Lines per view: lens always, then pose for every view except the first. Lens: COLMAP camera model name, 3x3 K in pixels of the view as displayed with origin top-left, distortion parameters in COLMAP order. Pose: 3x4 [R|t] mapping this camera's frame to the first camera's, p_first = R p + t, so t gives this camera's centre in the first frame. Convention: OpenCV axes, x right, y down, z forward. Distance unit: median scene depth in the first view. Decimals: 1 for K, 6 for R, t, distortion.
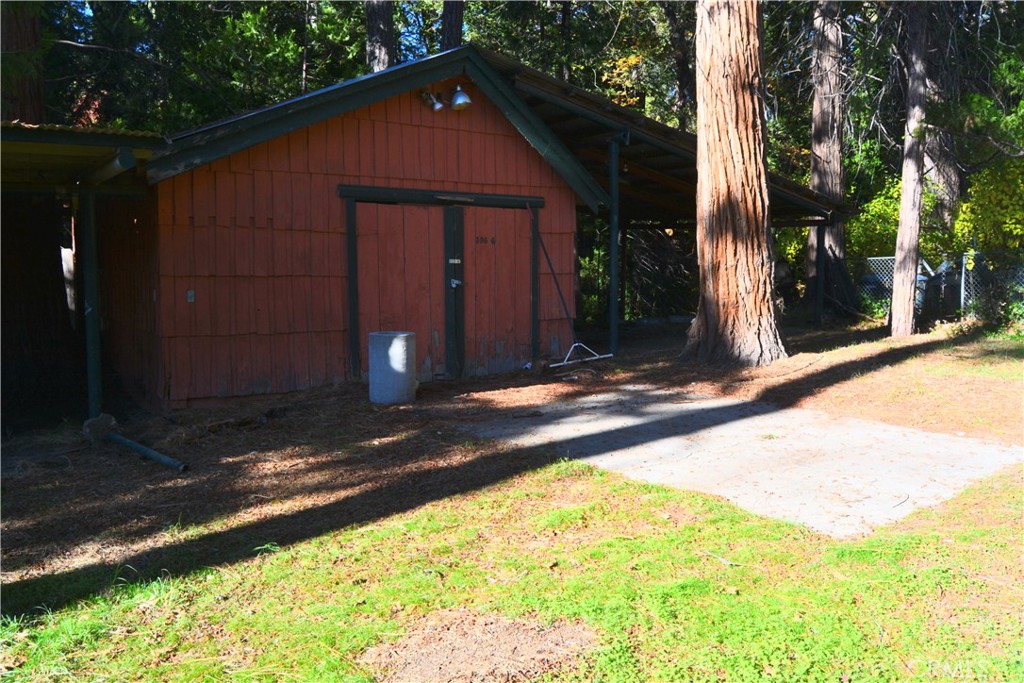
lens RADIAL K [[787.2, 0, 510.5], [0, 787.2, 343.9], [0, 0, 1]] dist [-0.019066, 0.011707]
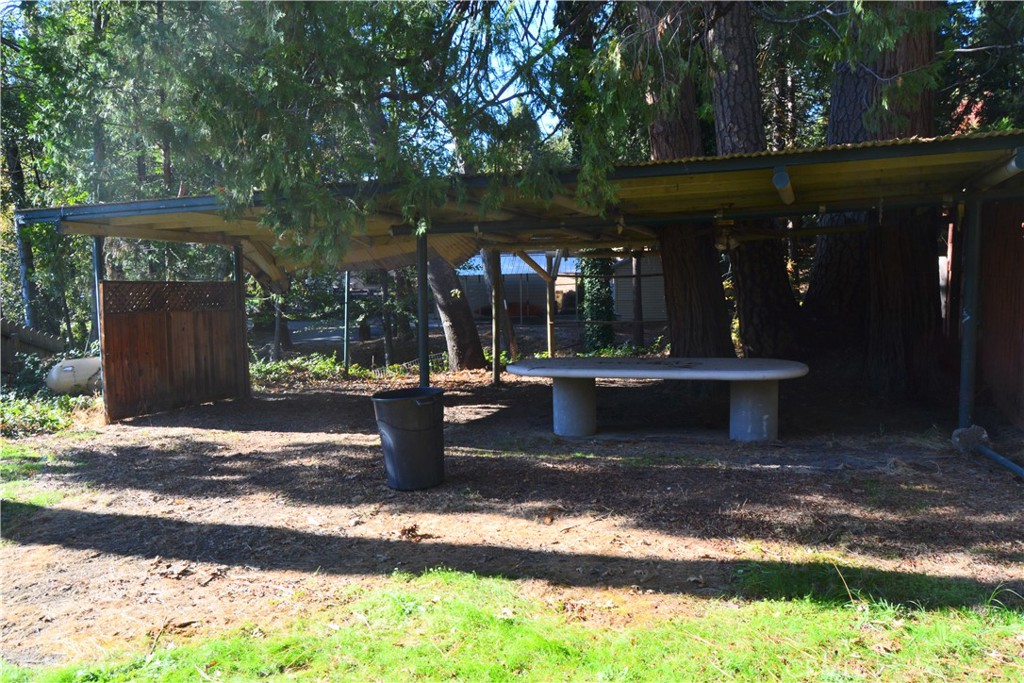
lens RADIAL K [[787.2, 0, 510.5], [0, 787.2, 343.9], [0, 0, 1]] dist [-0.019066, 0.011707]
pose [[0.533519, 0.058256, -0.843779, -0.003572], [-0.066428, 0.997430, 0.026862, 0.000160], [0.843175, 0.041719, 0.536018, -0.002987]]
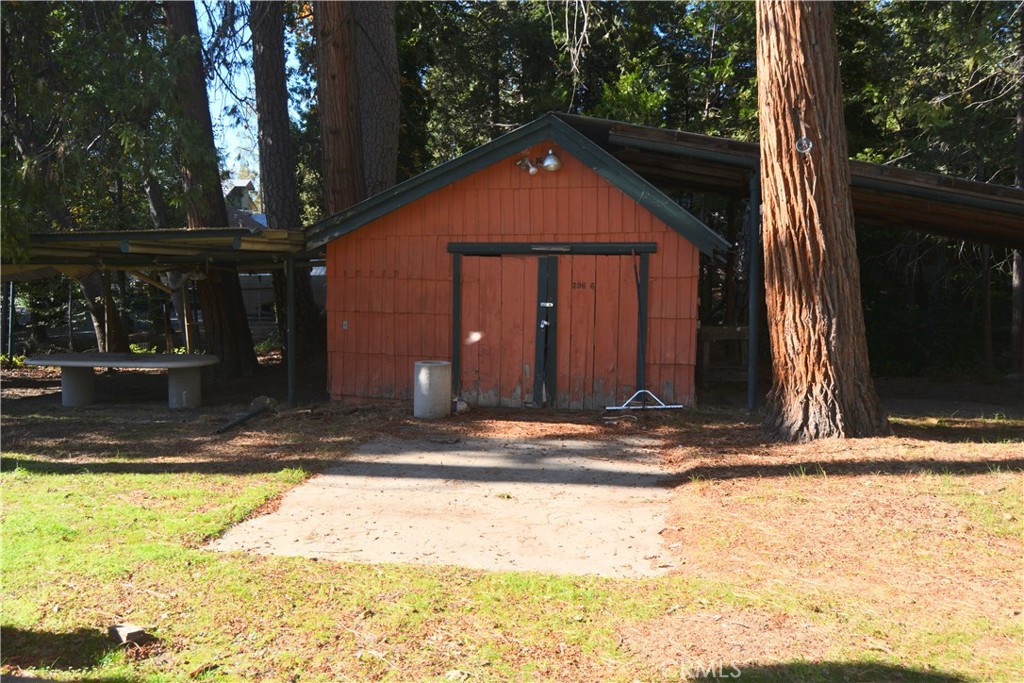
lens RADIAL K [[787.2, 0, 510.5], [0, 787.2, 343.9], [0, 0, 1]] dist [-0.019066, 0.011707]
pose [[0.659728, 0.072211, -0.748027, 0.782102], [-0.082845, 0.996294, 0.023112, -0.074342], [0.746924, 0.046723, 0.663265, 0.227945]]
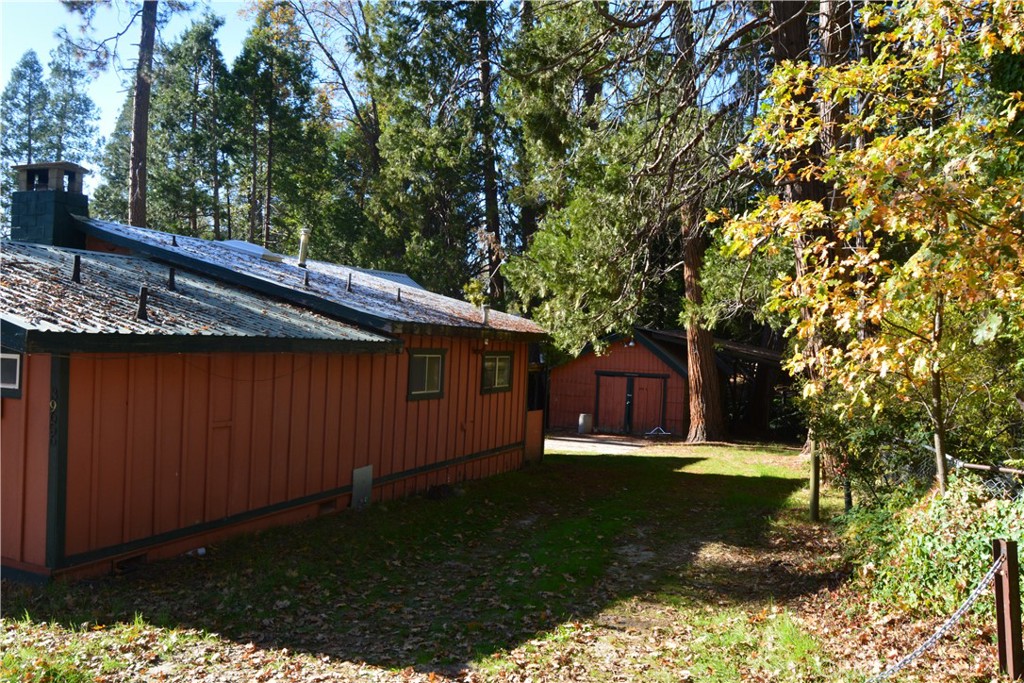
lens RADIAL K [[787.2, 0, 510.5], [0, 787.2, 343.9], [0, 0, 1]] dist [-0.019066, 0.011707]
pose [[0.428734, 0.008400, -0.903392, 2.607269], [-0.130420, 0.990058, -0.052690, -0.086080], [0.893968, 0.140410, 0.425567, -0.770164]]
